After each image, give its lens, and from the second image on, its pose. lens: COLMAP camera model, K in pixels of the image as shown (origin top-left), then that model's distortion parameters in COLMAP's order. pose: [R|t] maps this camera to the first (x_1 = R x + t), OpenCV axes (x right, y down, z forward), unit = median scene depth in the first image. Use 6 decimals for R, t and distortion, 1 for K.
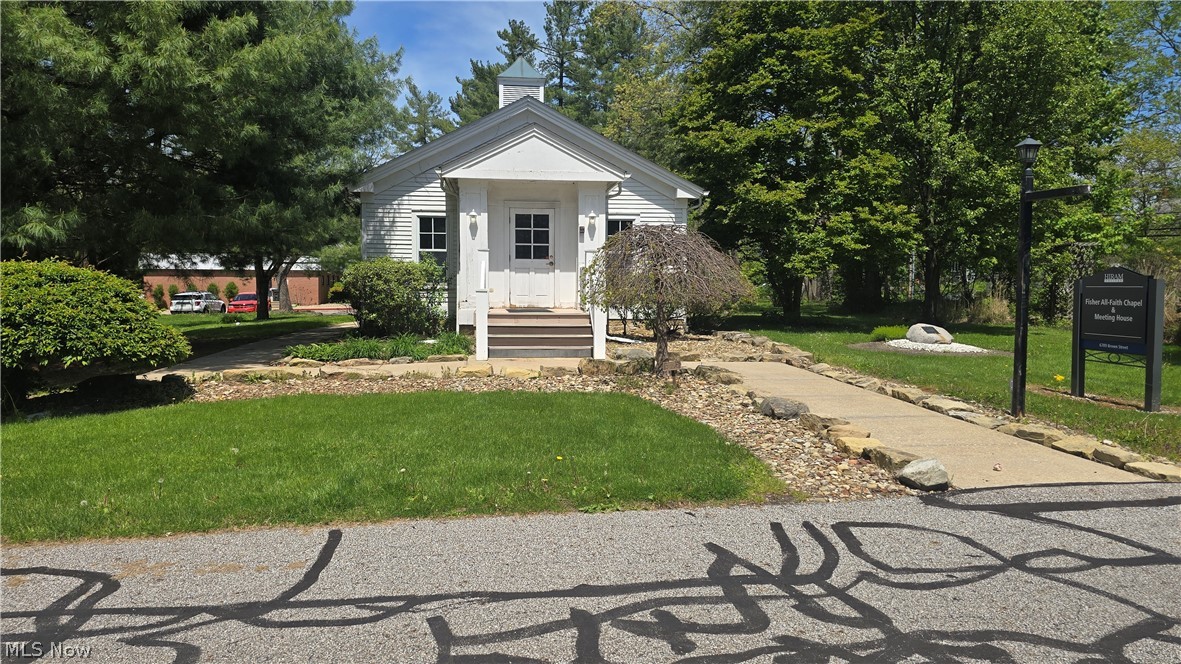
lens RADIAL K [[738.4, 0, 590.6], [0, 738.4, 337.9], [0, 0, 1]] dist [0.044553, -0.033593]
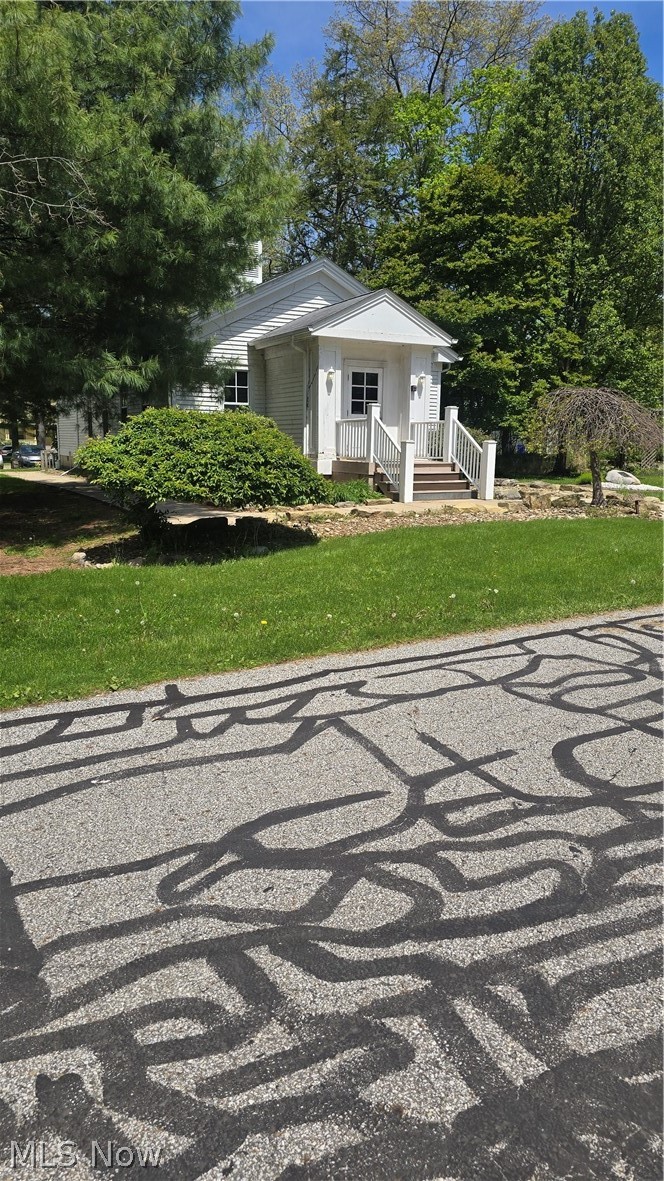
lens RADIAL K [[738.4, 0, 338.5], [0, 738.4, 583.3], [0, 0, 1]] dist [0.044553, -0.033593]
pose [[0.924219, -0.066810, 0.375972, -0.586570], [0.023508, 0.992663, 0.118607, 0.013437], [-0.381138, -0.100780, 0.919009, -0.035754]]
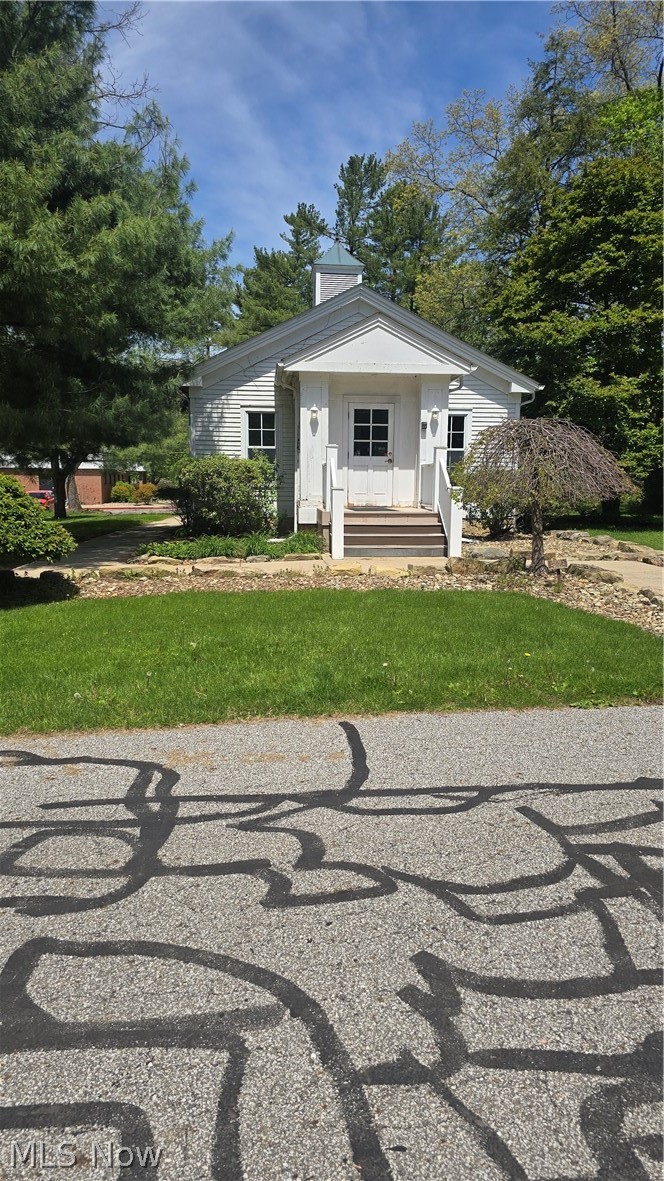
lens RADIAL K [[738.4, 0, 356.5], [0, 738.4, 602.0], [0, 0, 1]] dist [0.044553, -0.033593]
pose [[0.999992, 0.002599, -0.003147, -0.100684], [-0.002322, 0.996366, 0.085144, 0.002966], [0.003356, -0.085136, 0.996364, 0.004435]]
